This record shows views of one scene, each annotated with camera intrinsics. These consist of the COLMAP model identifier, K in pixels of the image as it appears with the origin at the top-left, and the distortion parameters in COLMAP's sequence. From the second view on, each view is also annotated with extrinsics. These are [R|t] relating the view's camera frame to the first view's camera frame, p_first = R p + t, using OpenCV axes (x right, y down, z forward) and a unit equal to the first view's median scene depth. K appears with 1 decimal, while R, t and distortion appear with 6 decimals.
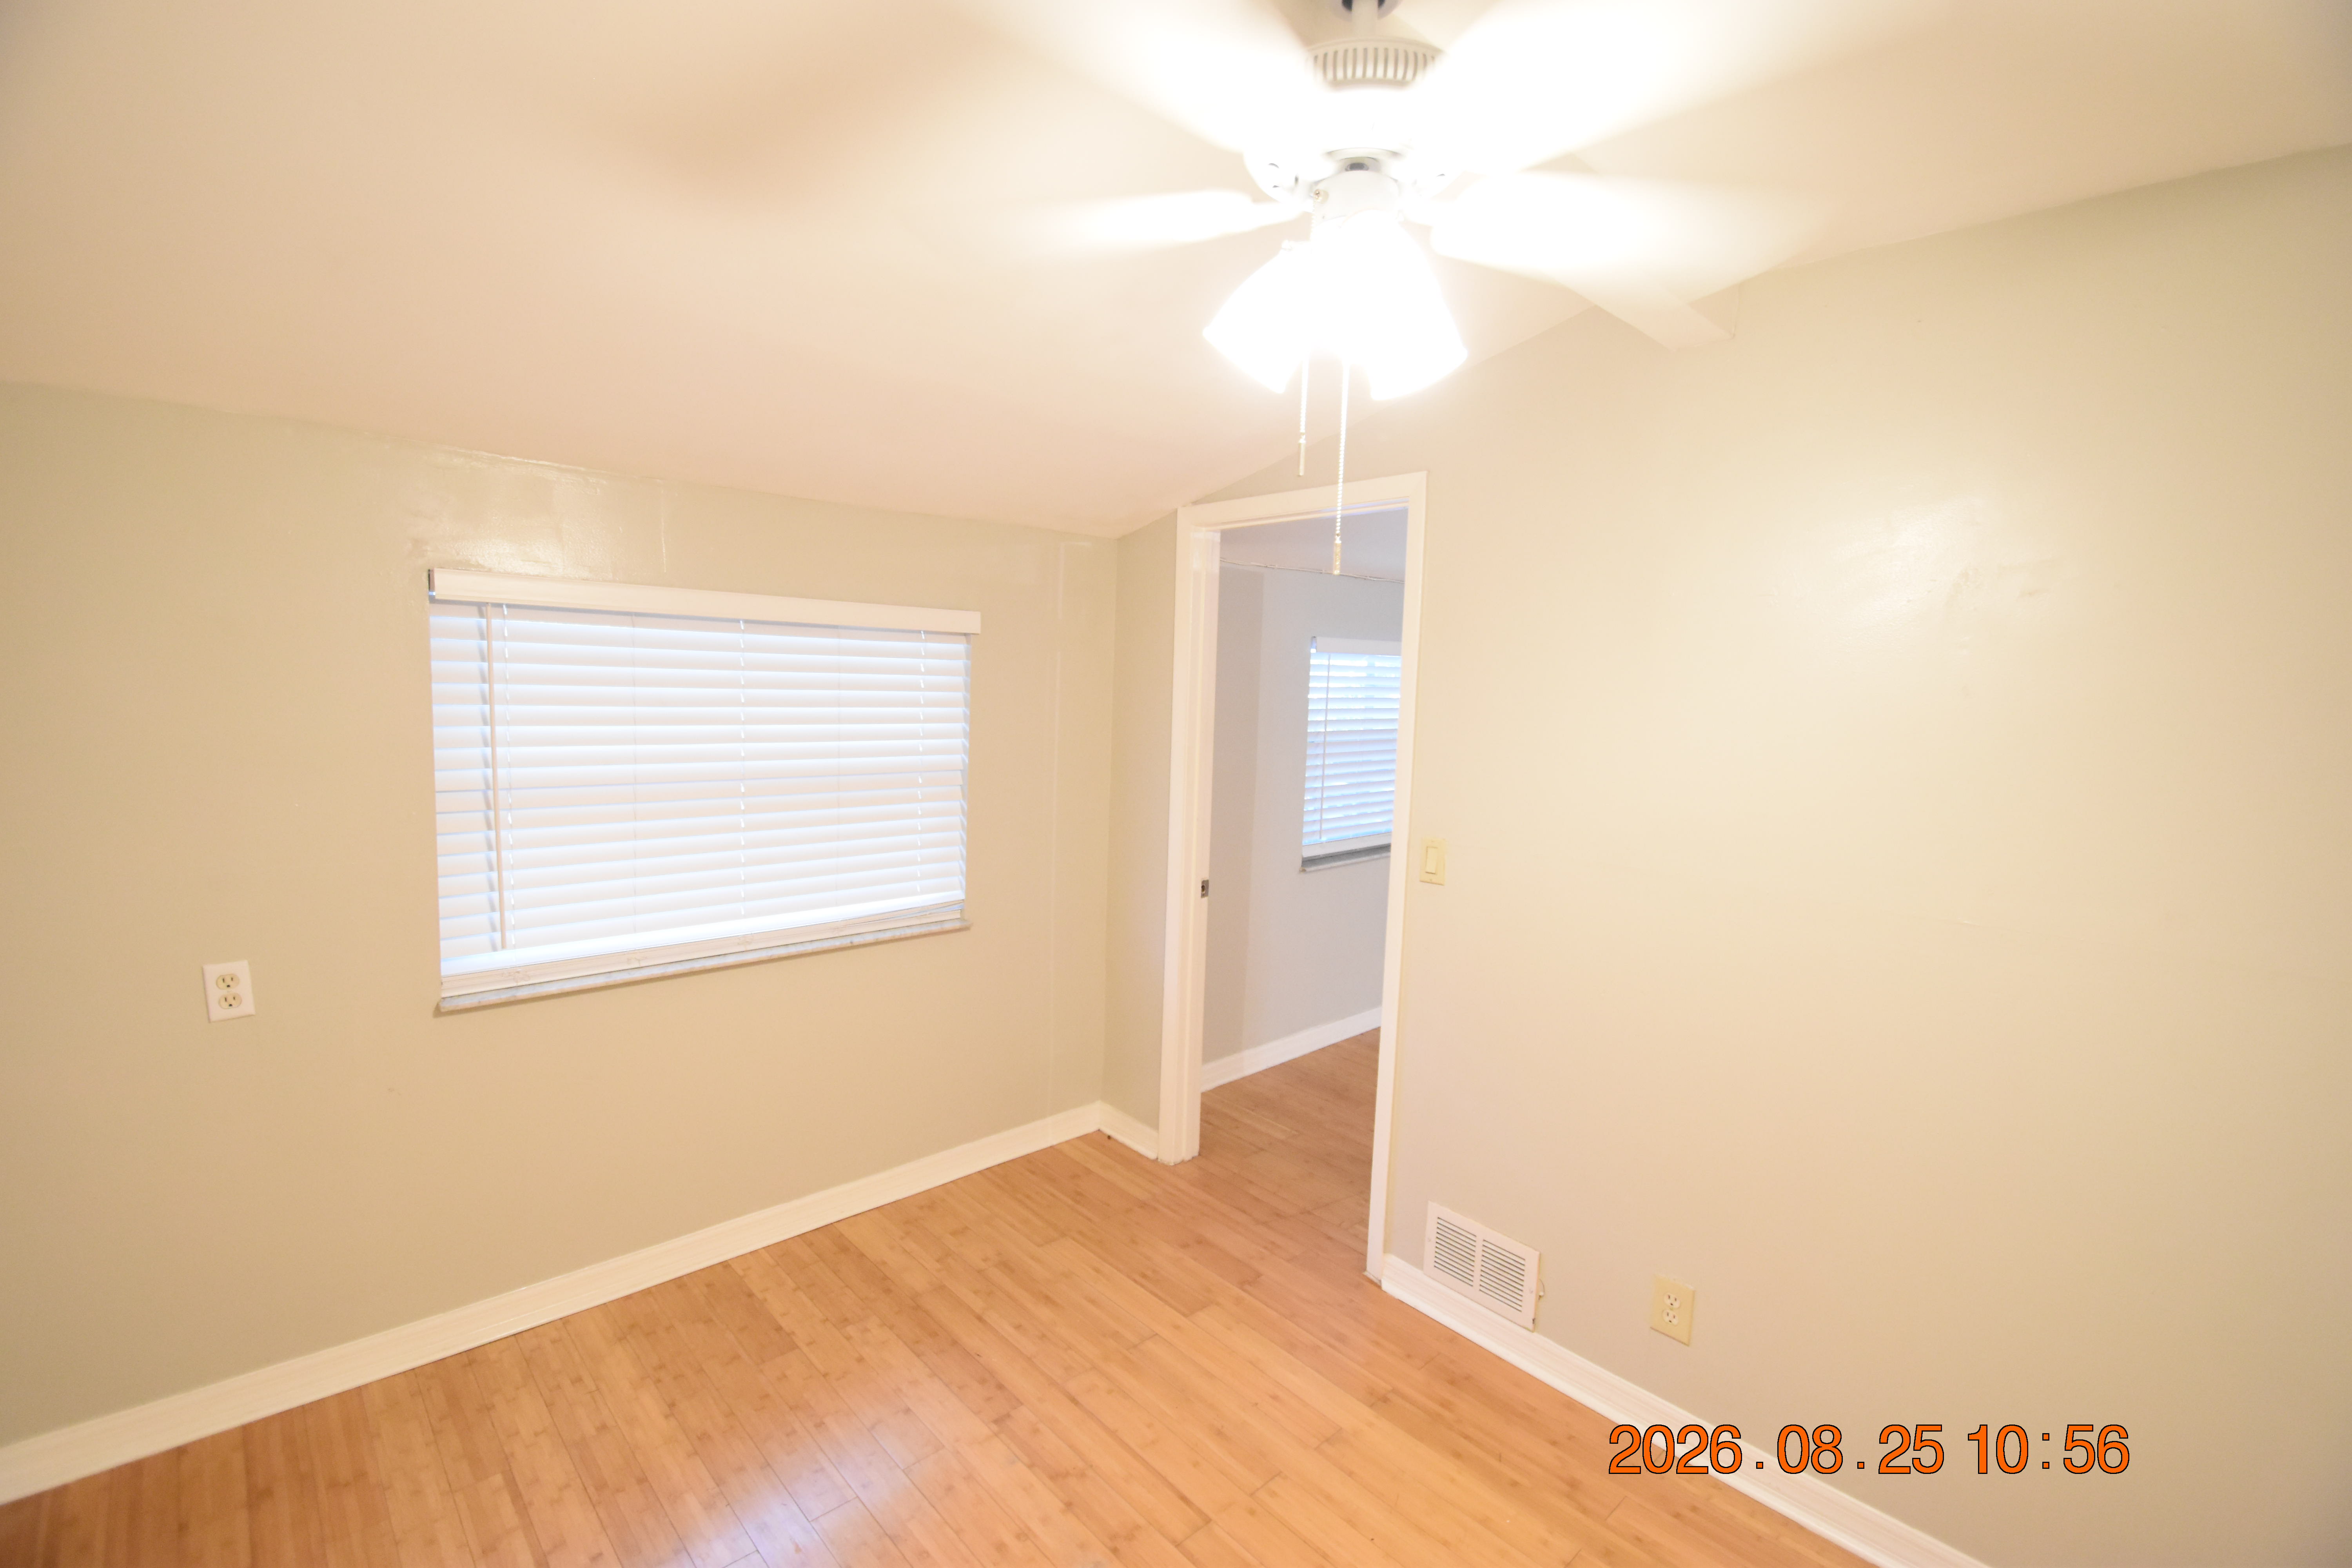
lens RADIAL K [[1014.0, 0, 1157.1], [0, 1014.0, 796.0], [0, 0, 1]] dist [0.001668, -0.011877]
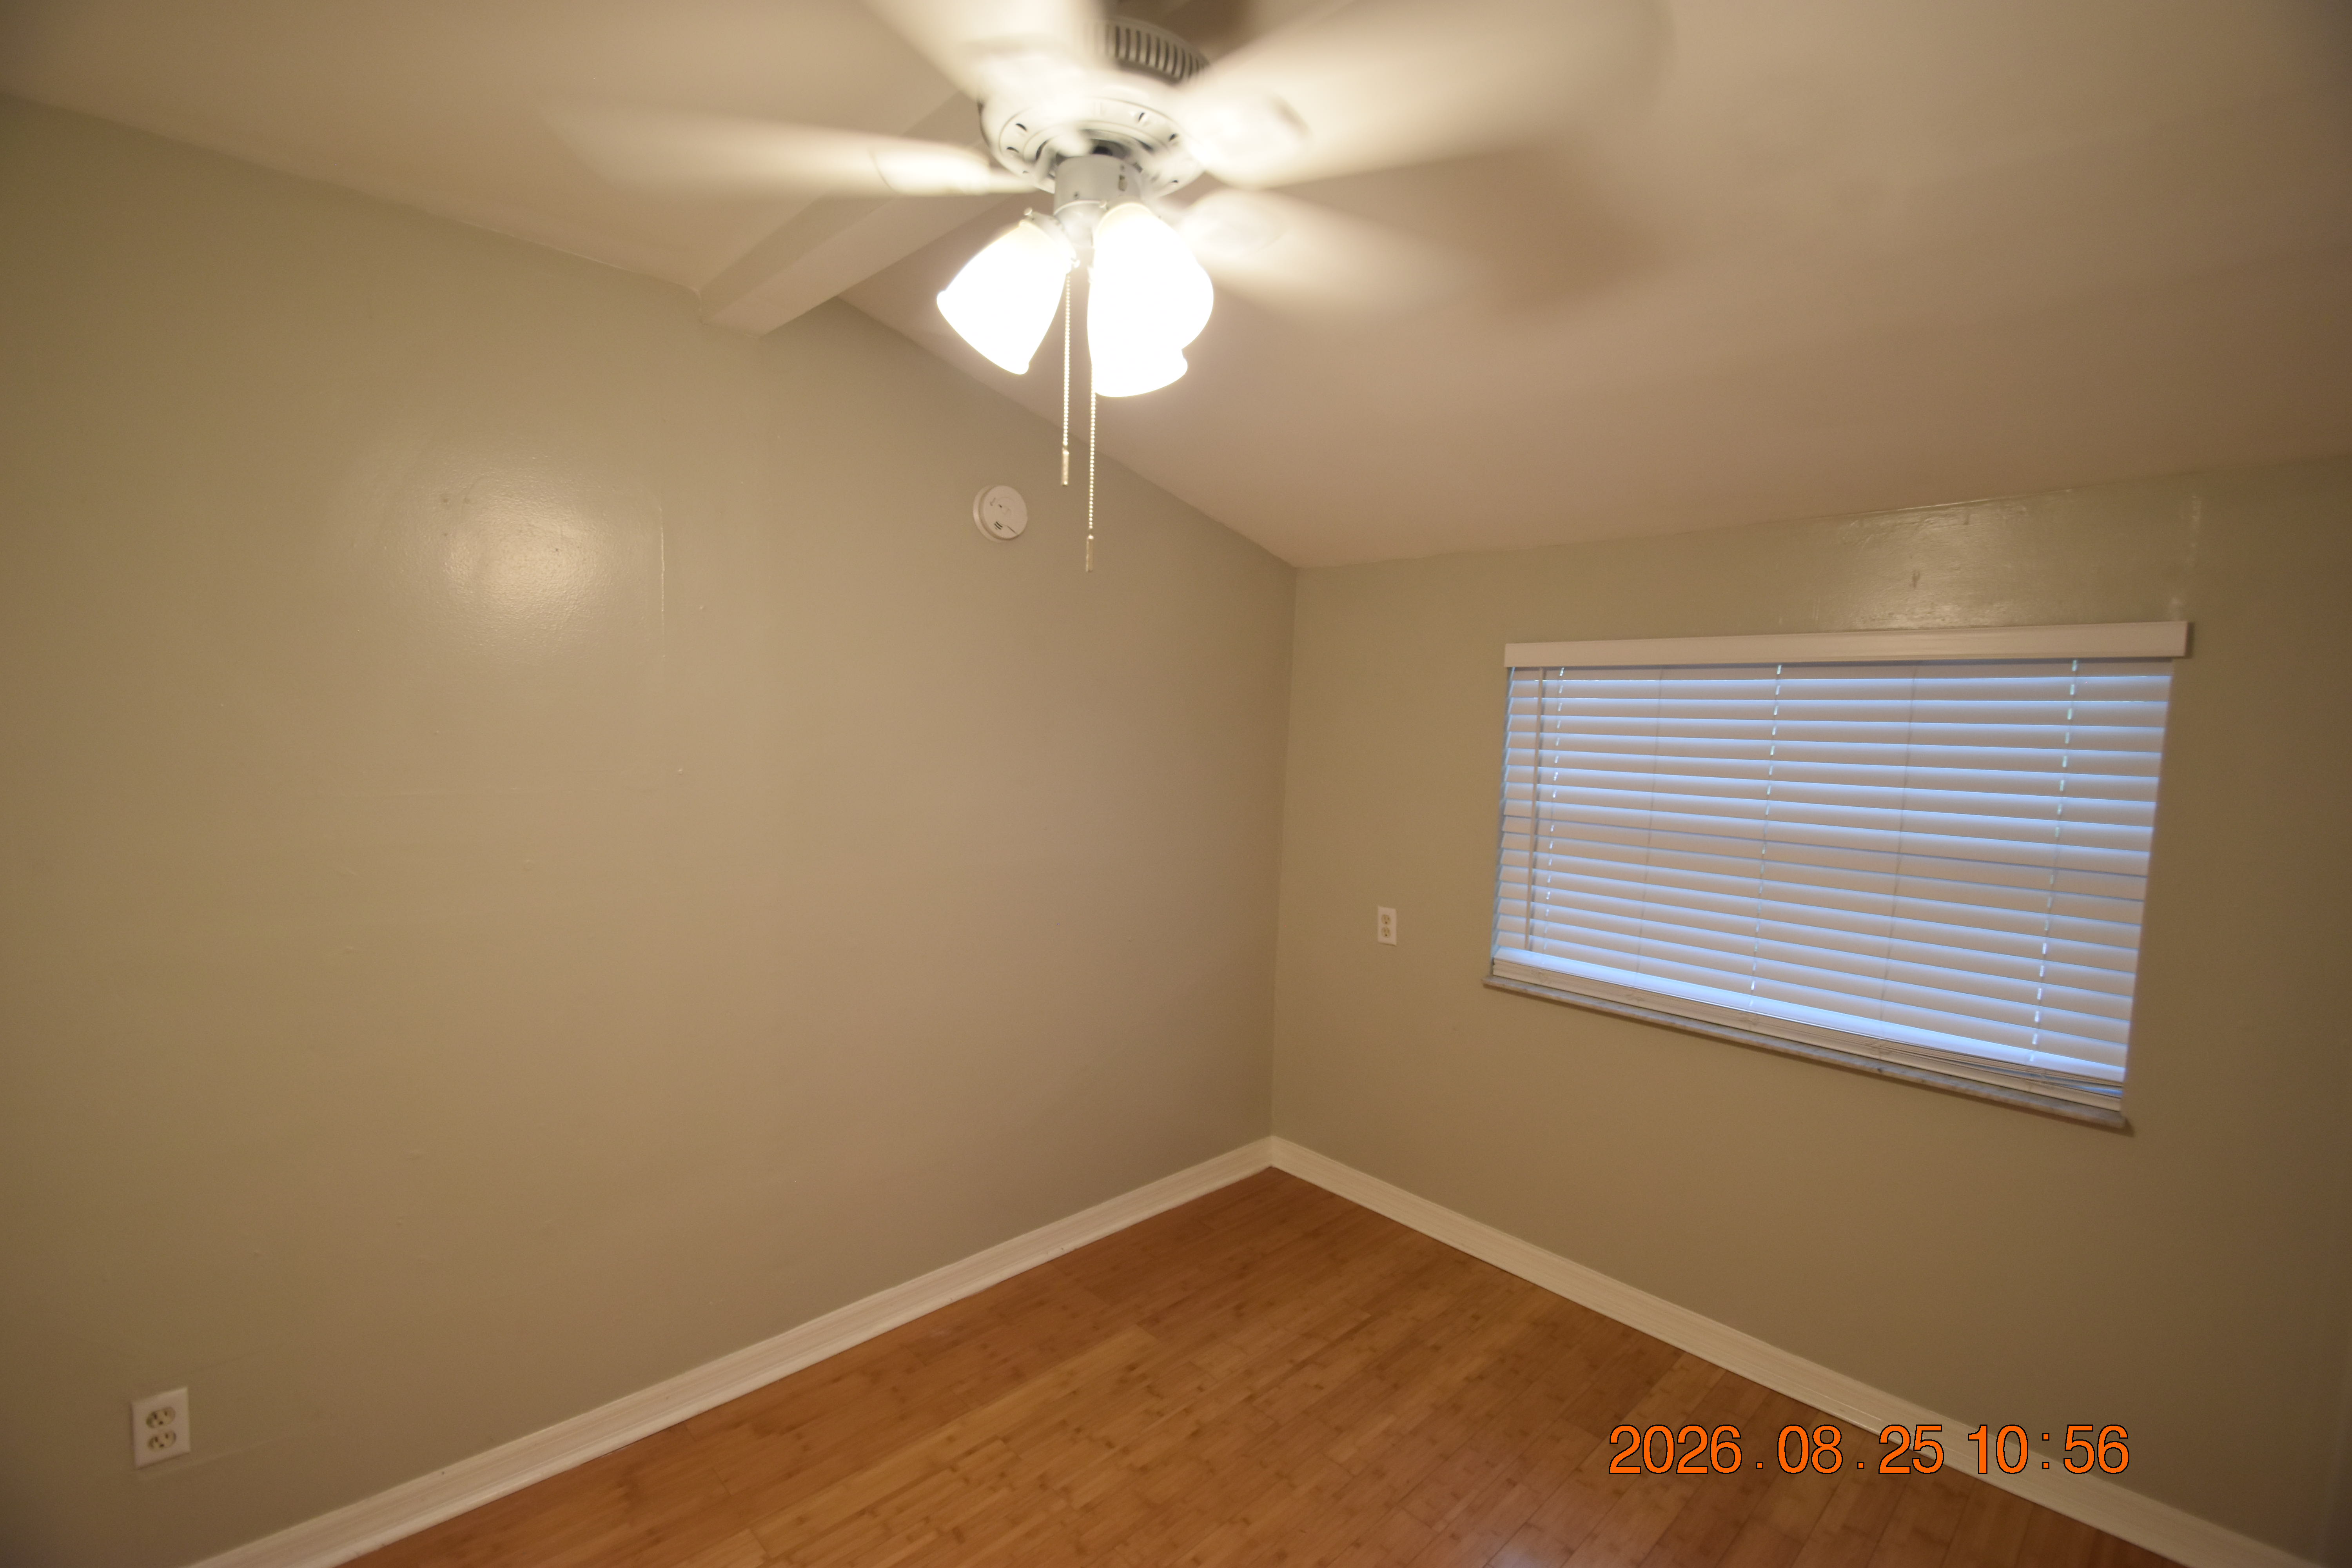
lens RADIAL K [[1032.3, 0, 1165.4], [0, 1032.3, 796.7], [0, 0, 1]] dist [0.022556, -0.021058]
pose [[0.008898, 0.055958, -0.998393, 0.559230], [-0.128547, 0.990213, 0.054354, -0.040647], [0.991664, 0.127857, 0.016004, 0.506341]]
